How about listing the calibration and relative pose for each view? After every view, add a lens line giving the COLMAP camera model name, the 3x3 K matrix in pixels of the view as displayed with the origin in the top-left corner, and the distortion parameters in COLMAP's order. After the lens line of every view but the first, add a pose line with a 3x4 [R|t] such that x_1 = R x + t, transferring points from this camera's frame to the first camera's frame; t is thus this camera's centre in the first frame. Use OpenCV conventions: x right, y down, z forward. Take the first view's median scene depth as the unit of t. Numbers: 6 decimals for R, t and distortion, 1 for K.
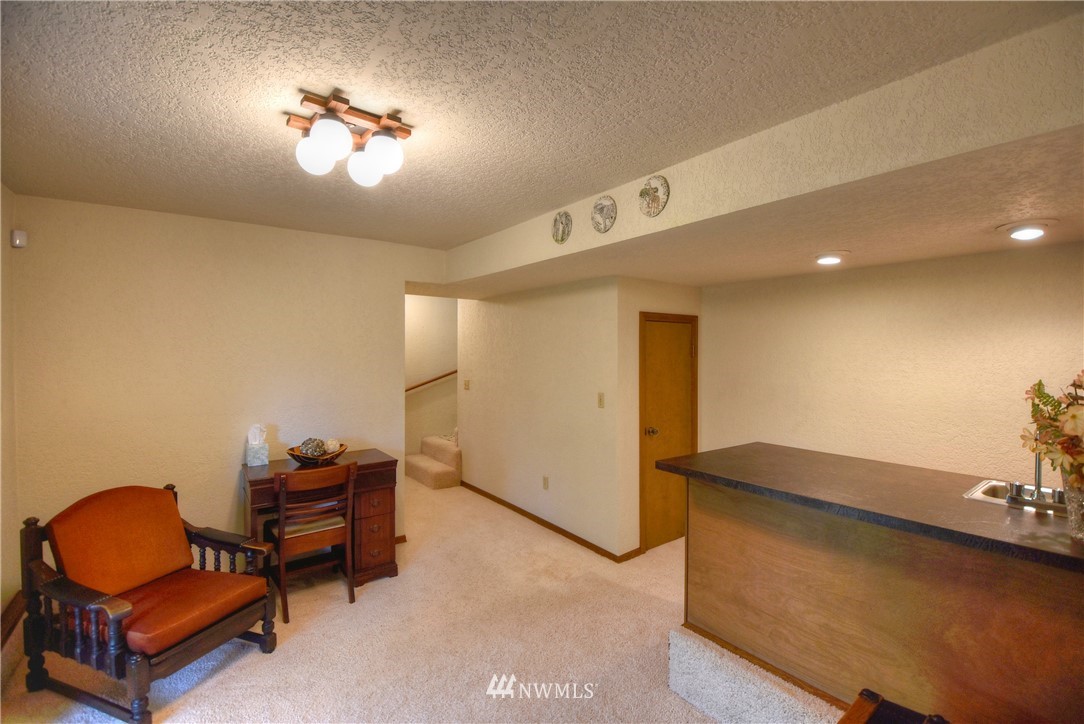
lens RADIAL K [[492.5, 0, 544.9], [0, 492.5, 358.6], [0, 0, 1]] dist [0.001187, -0.000654]
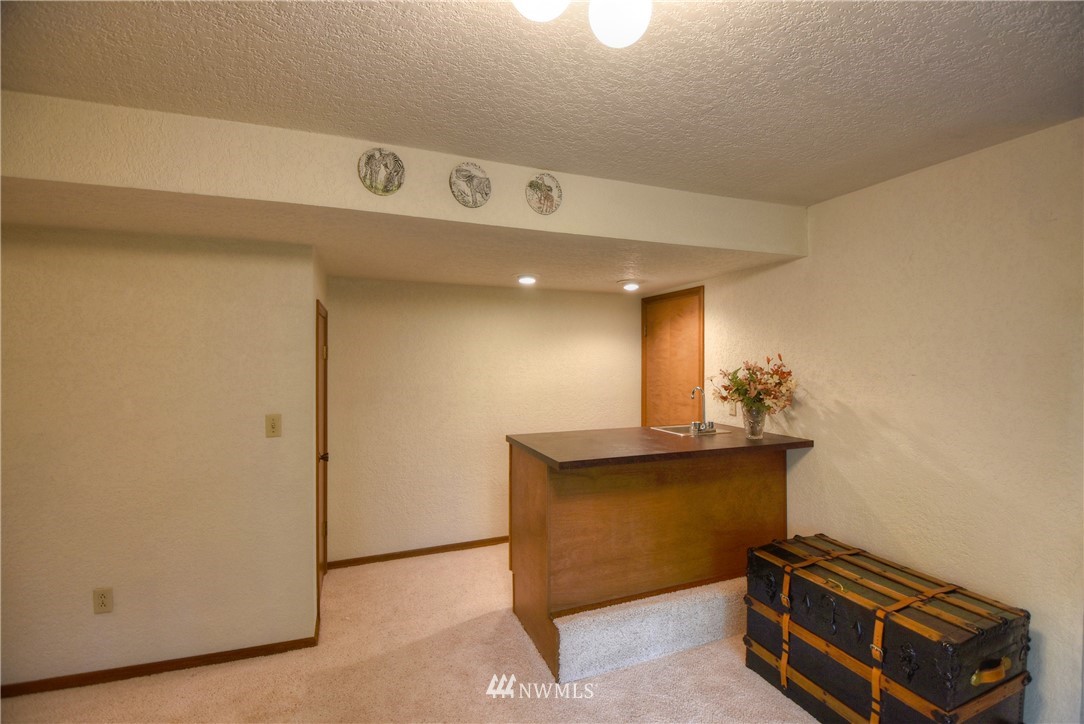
lens RADIAL K [[492.5, 0, 546.2], [0, 492.5, 360.7], [0, 0, 1]] dist [0.001187, -0.000654]
pose [[0.236976, -0.007168, 0.971489, -0.648196], [0.011680, 0.999922, 0.004529, -0.003127], [-0.971445, 0.010274, 0.237041, 0.686097]]
